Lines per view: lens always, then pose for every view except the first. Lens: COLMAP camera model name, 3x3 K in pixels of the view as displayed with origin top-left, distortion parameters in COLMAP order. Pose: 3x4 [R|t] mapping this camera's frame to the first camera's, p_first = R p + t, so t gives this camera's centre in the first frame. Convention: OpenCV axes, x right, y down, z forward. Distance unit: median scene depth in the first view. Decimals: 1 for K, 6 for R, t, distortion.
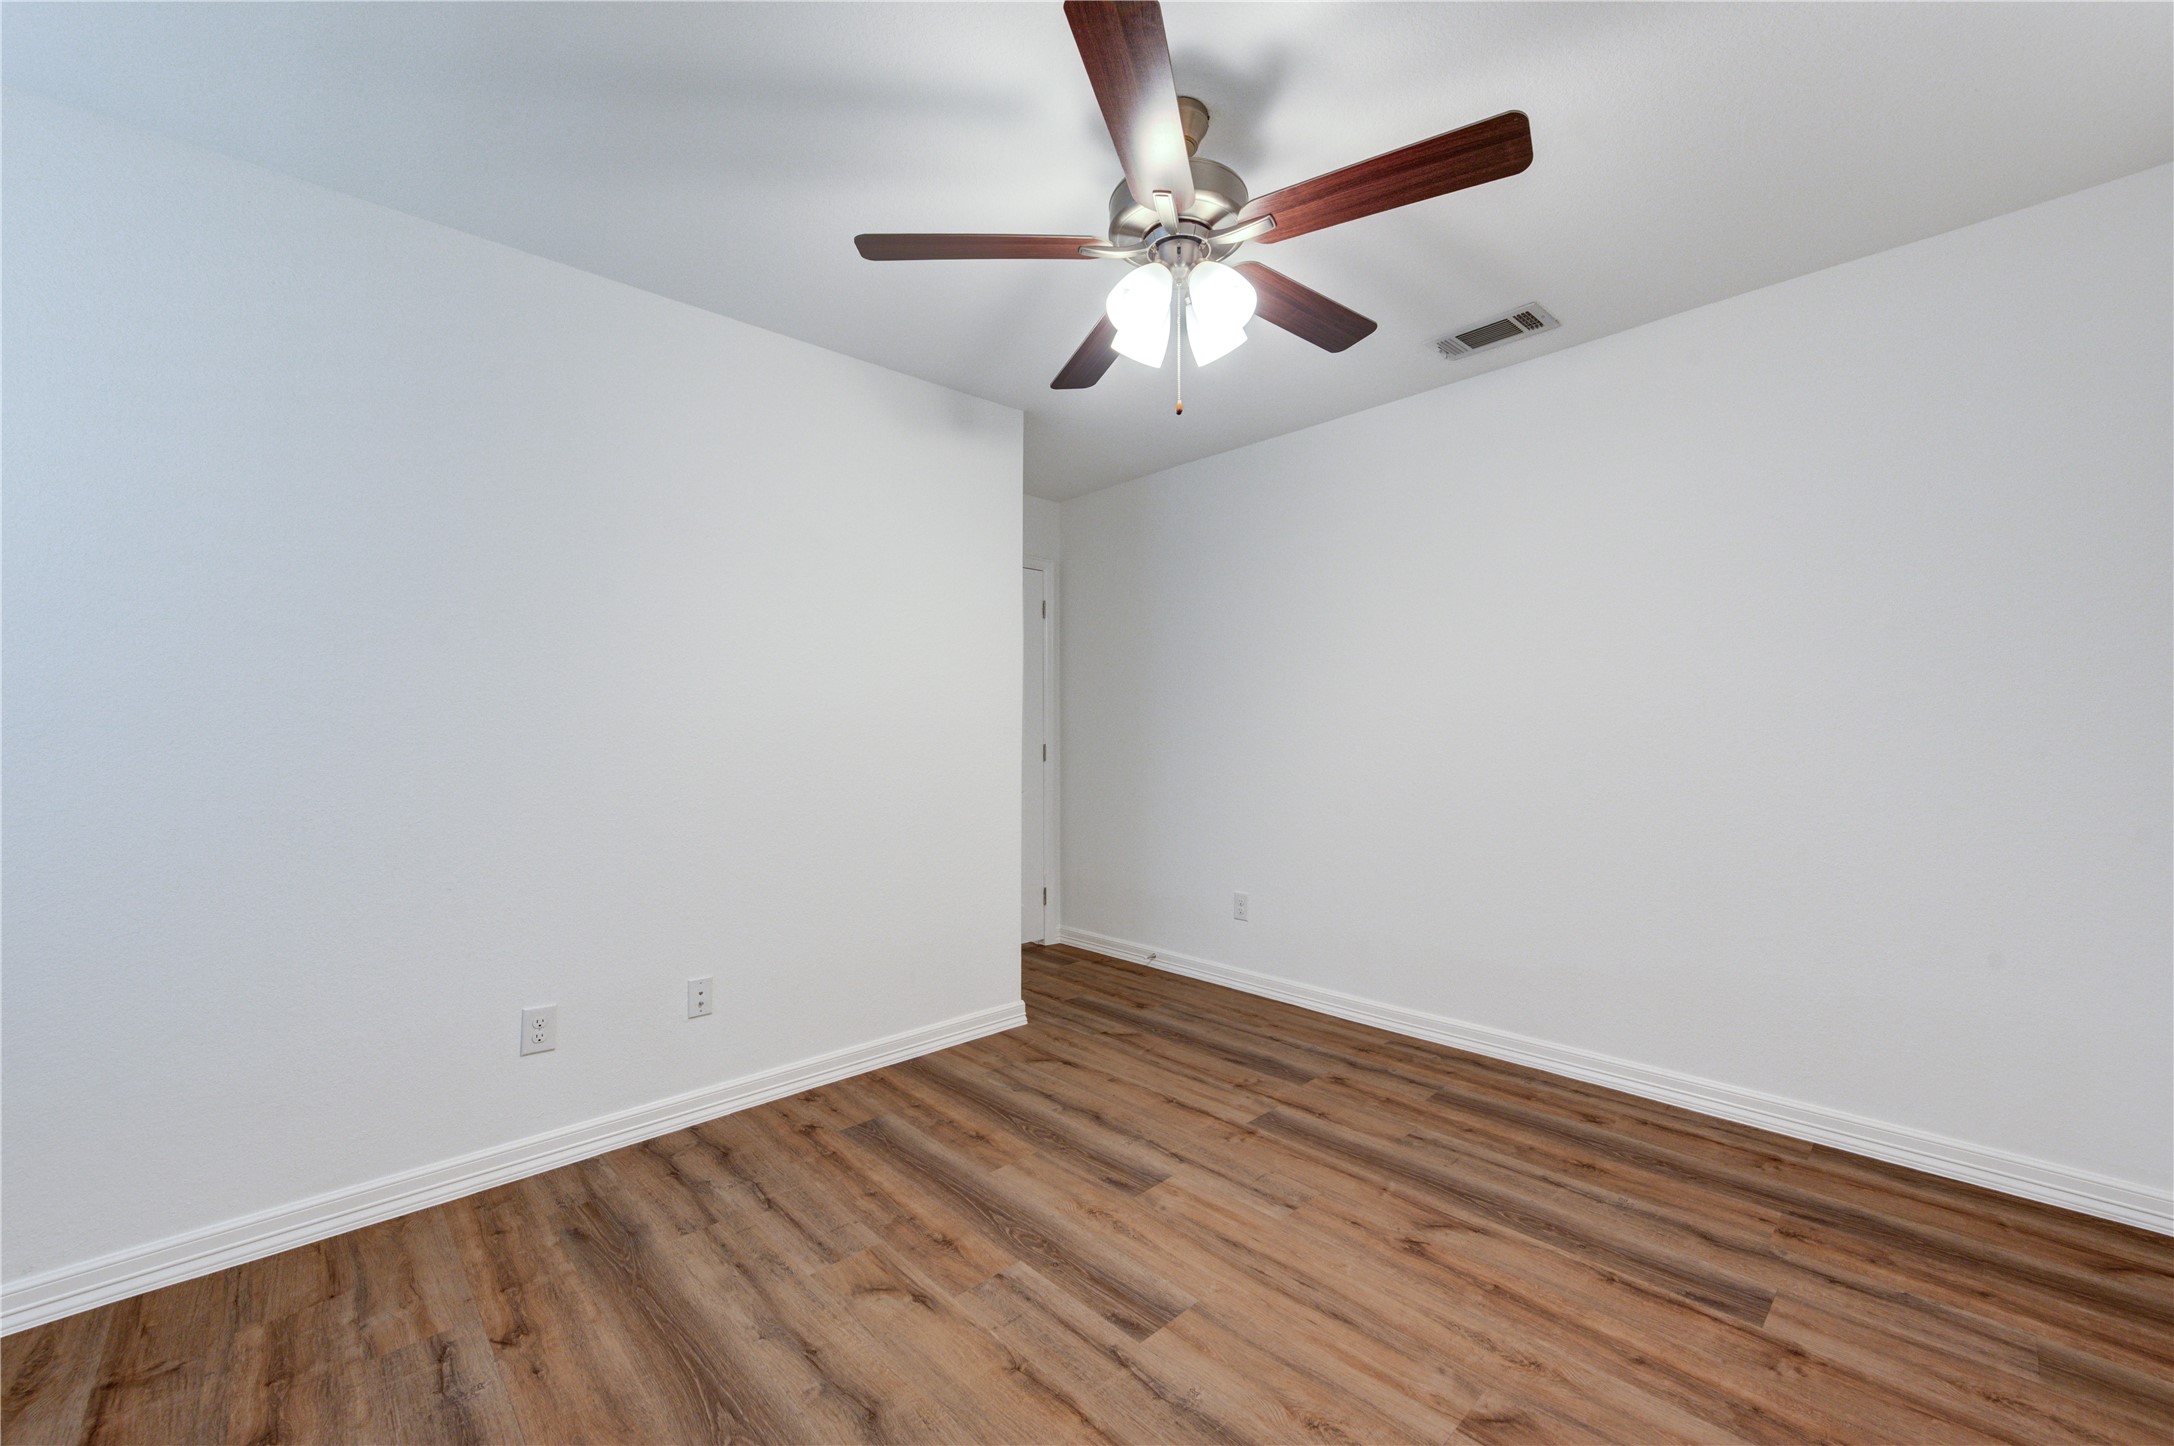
lens RADIAL K [[849.8, 0, 1090.9], [0, 849.8, 737.0], [0, 0, 1]] dist [0.001474, -0.000200]
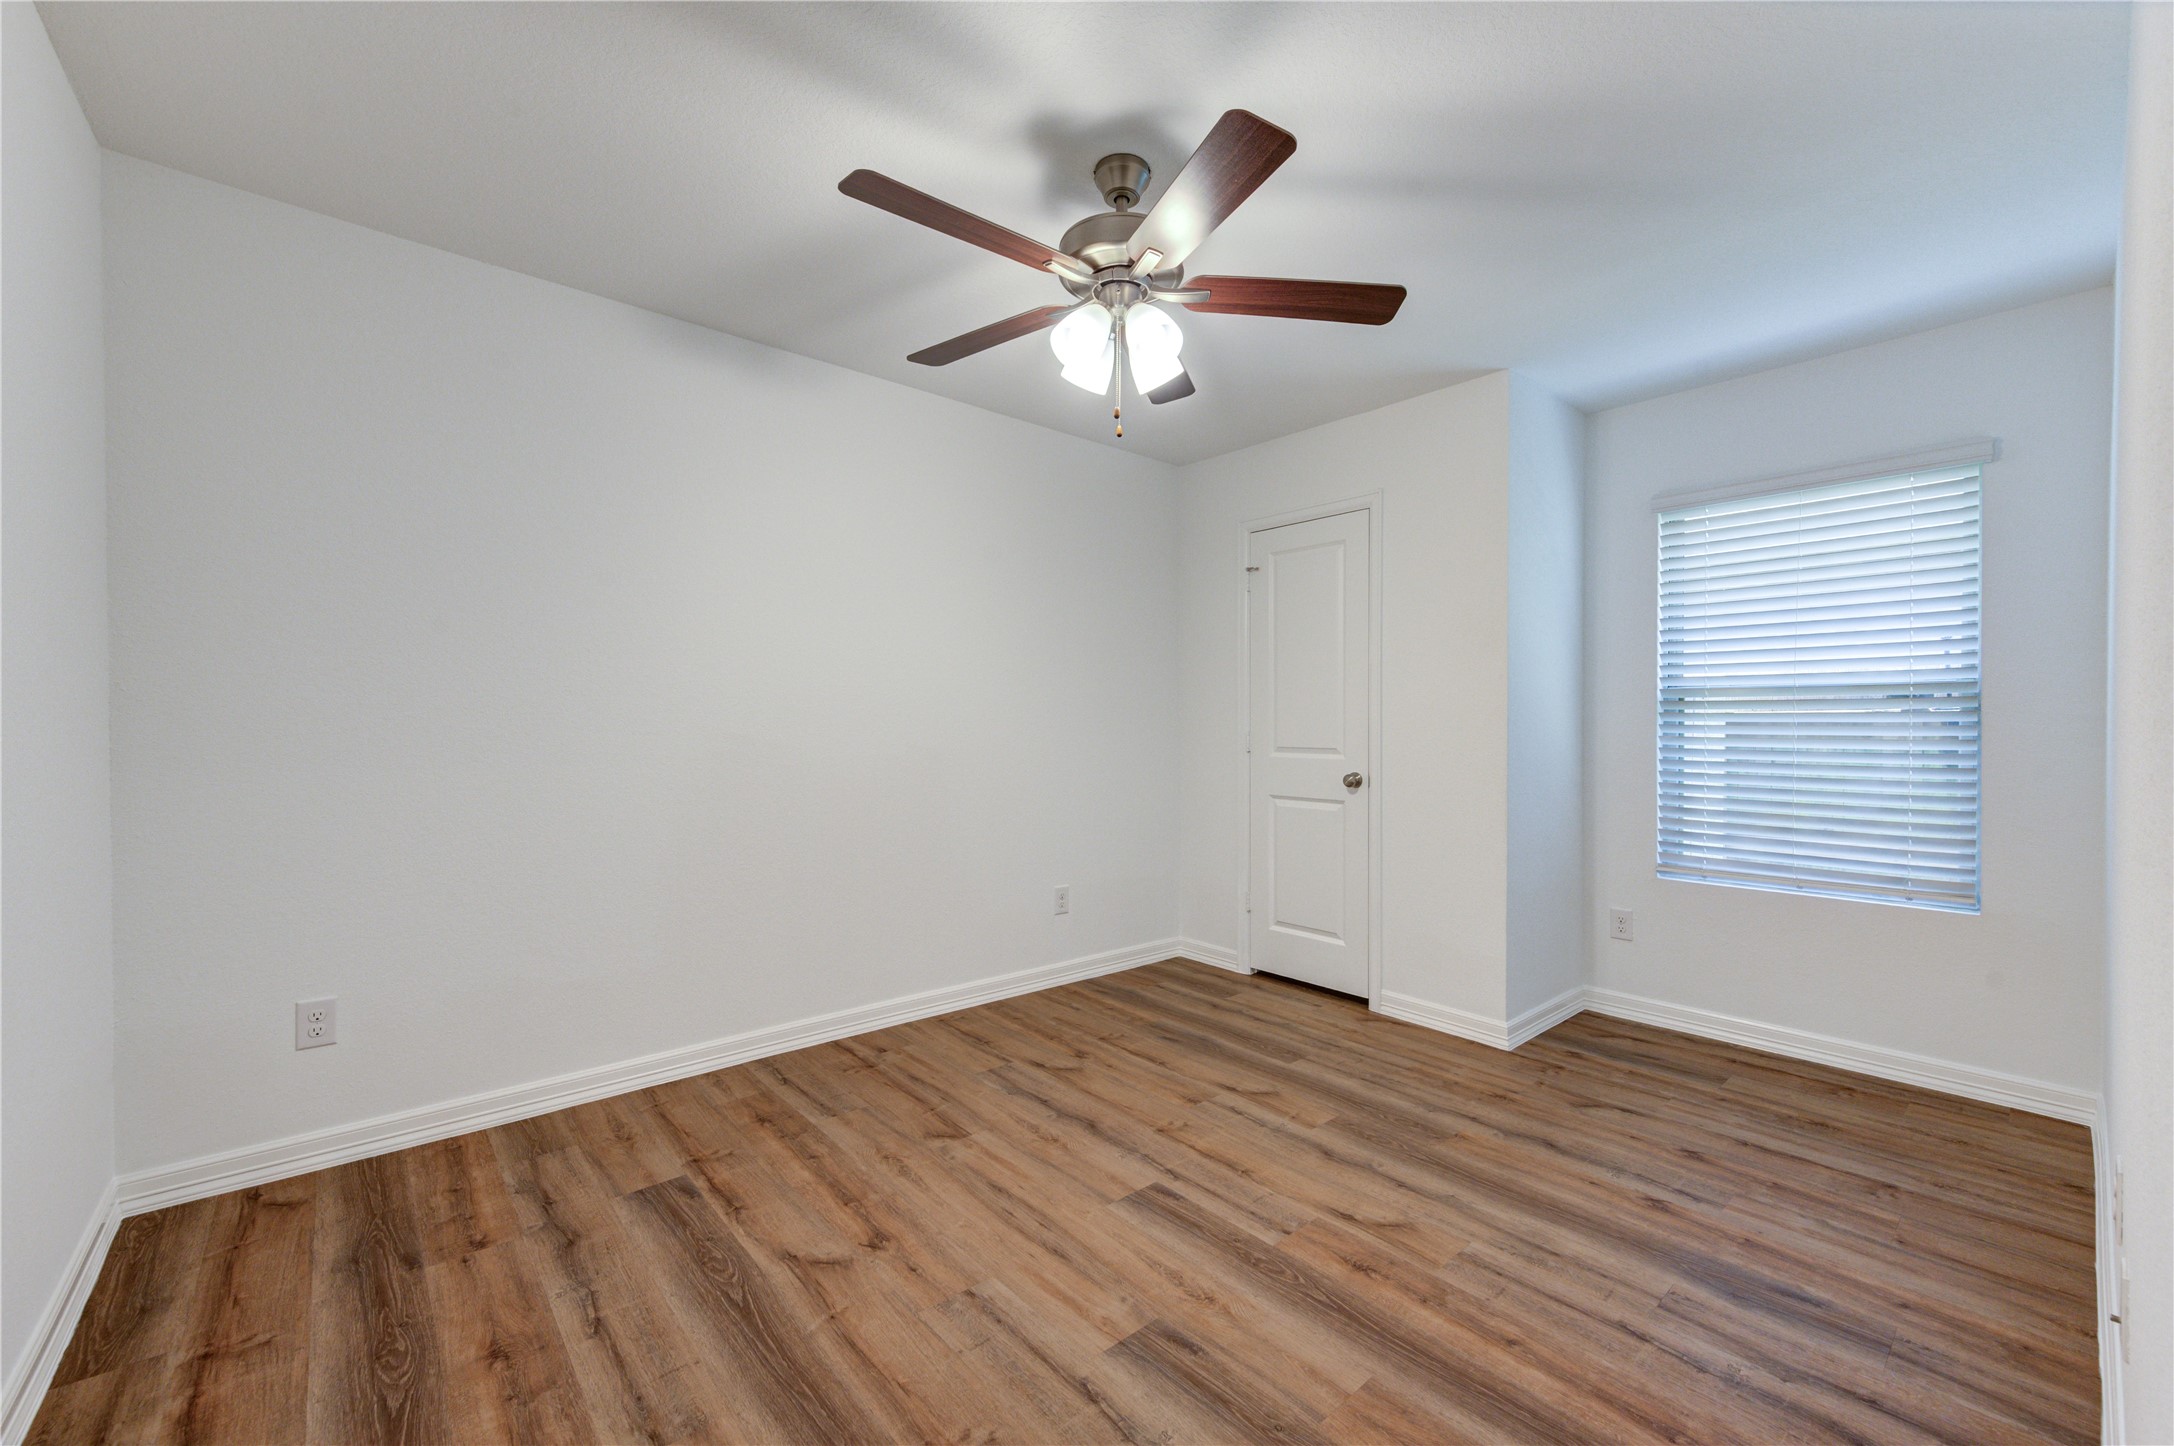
lens RADIAL K [[849.8, 0, 1090.9], [0, 849.8, 737.0], [0, 0, 1]] dist [0.001474, -0.000200]
pose [[-0.999129, 0.001552, 0.041691, 0.087966], [0.002154, 0.999894, 0.014408, -0.003672], [-0.041664, 0.014485, -0.999027, 1.958104]]
